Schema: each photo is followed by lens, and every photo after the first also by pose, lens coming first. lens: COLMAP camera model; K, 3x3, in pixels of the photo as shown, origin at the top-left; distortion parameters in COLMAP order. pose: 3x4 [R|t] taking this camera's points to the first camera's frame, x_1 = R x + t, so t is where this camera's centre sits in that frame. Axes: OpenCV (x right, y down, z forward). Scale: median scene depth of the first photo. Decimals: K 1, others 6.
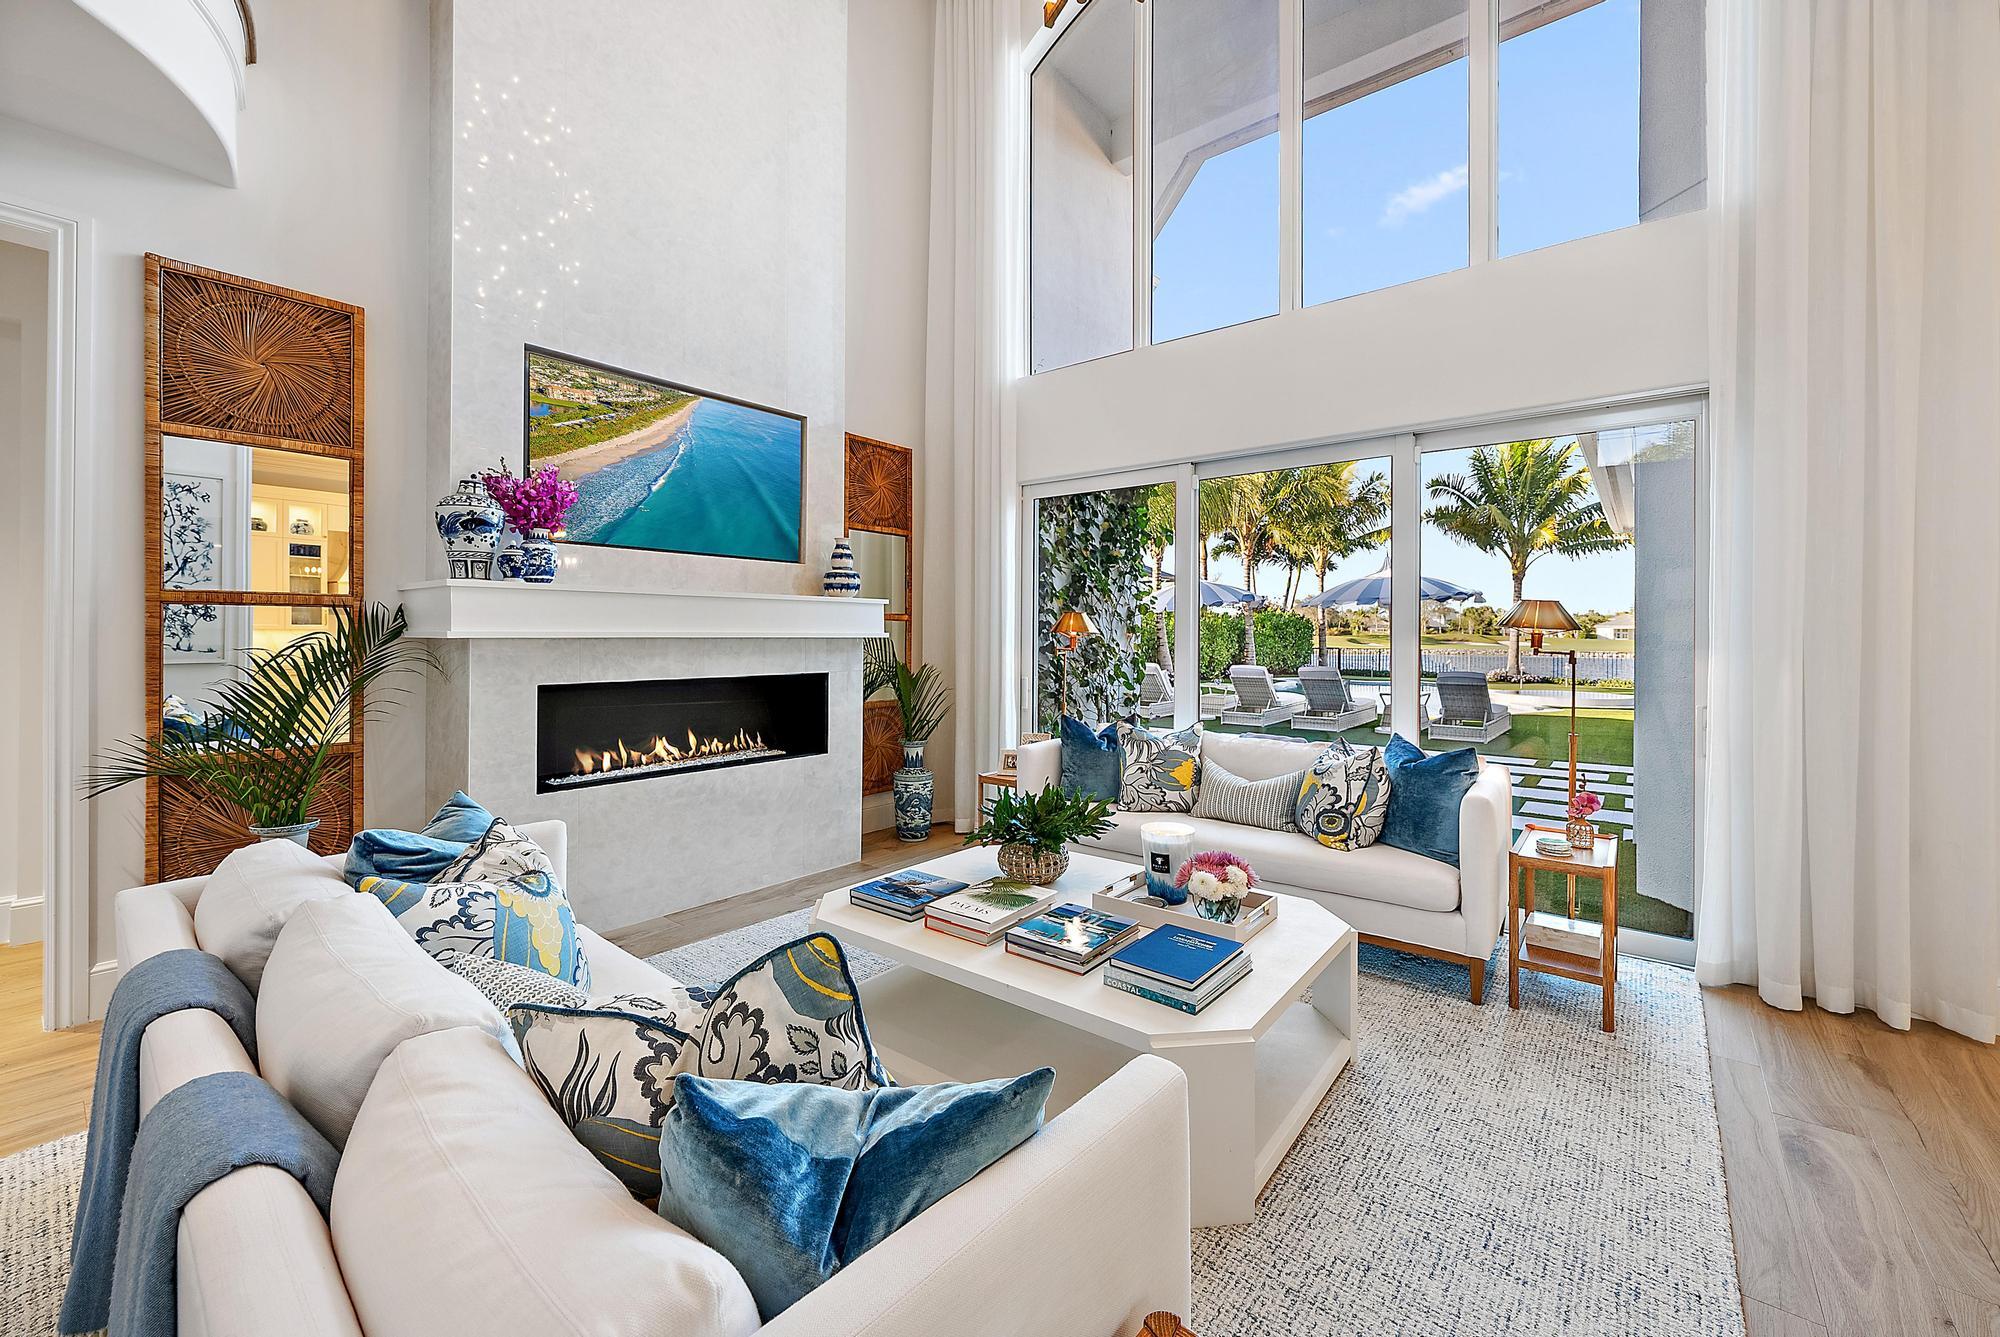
lens RADIAL K [[787.8, 0, 1007.2], [0, 787.8, 666.0], [0, 0, 1]] dist [0.001350, 0.000037]
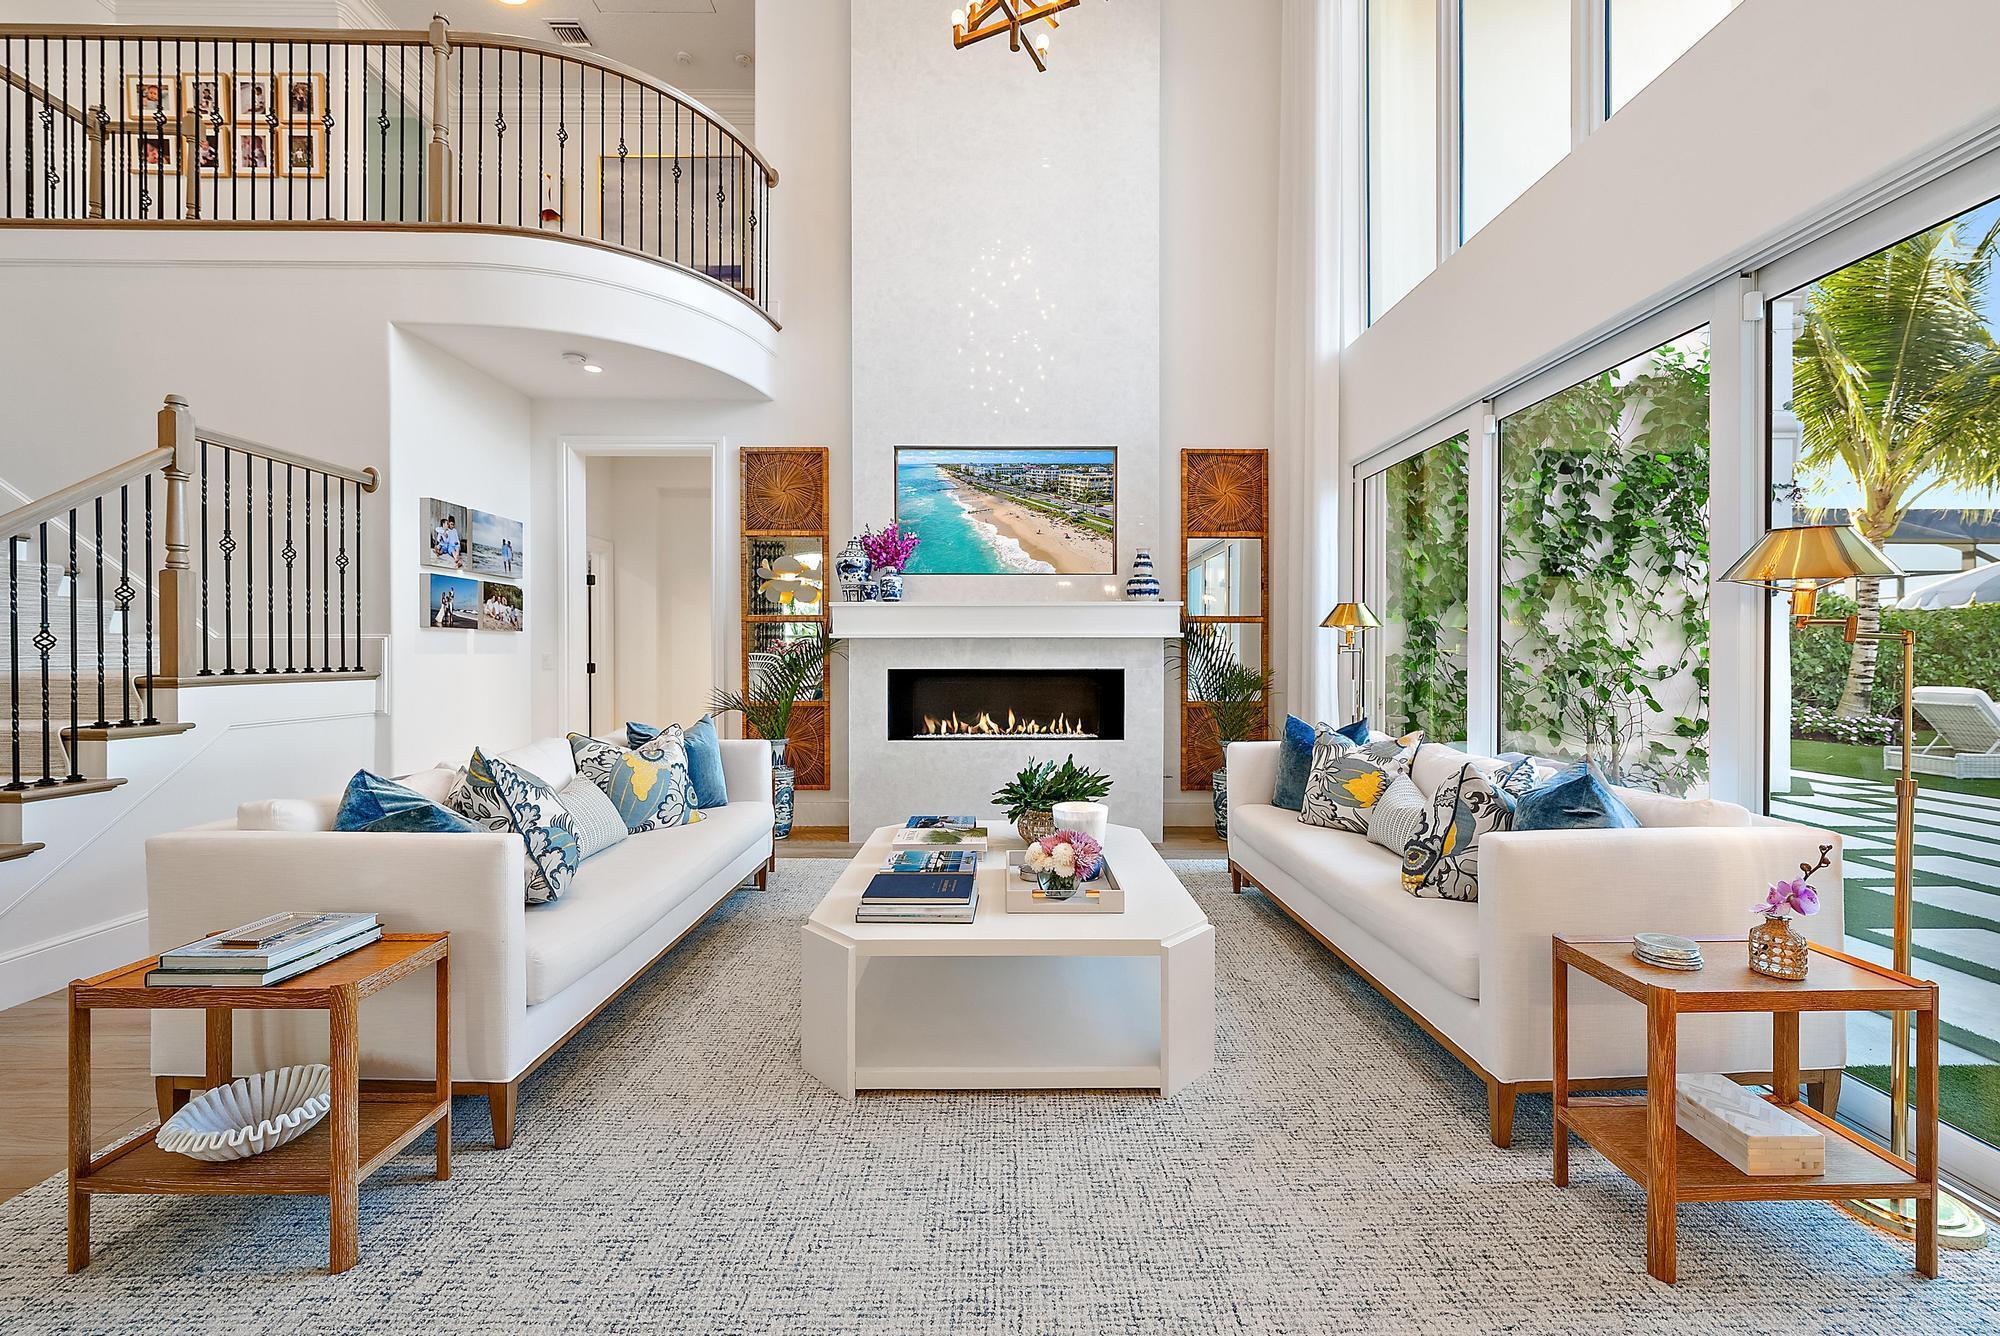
lens RADIAL K [[814.3, 0, 1004.4], [0, 814.3, 657.9], [0, 0, 1]] dist [0.002574, 0.000320]
pose [[0.623572, -0.005054, -0.781750, 0.601078], [-0.031246, 0.999019, -0.031383, 0.034683], [0.781141, 0.043996, 0.622802, 0.159183]]
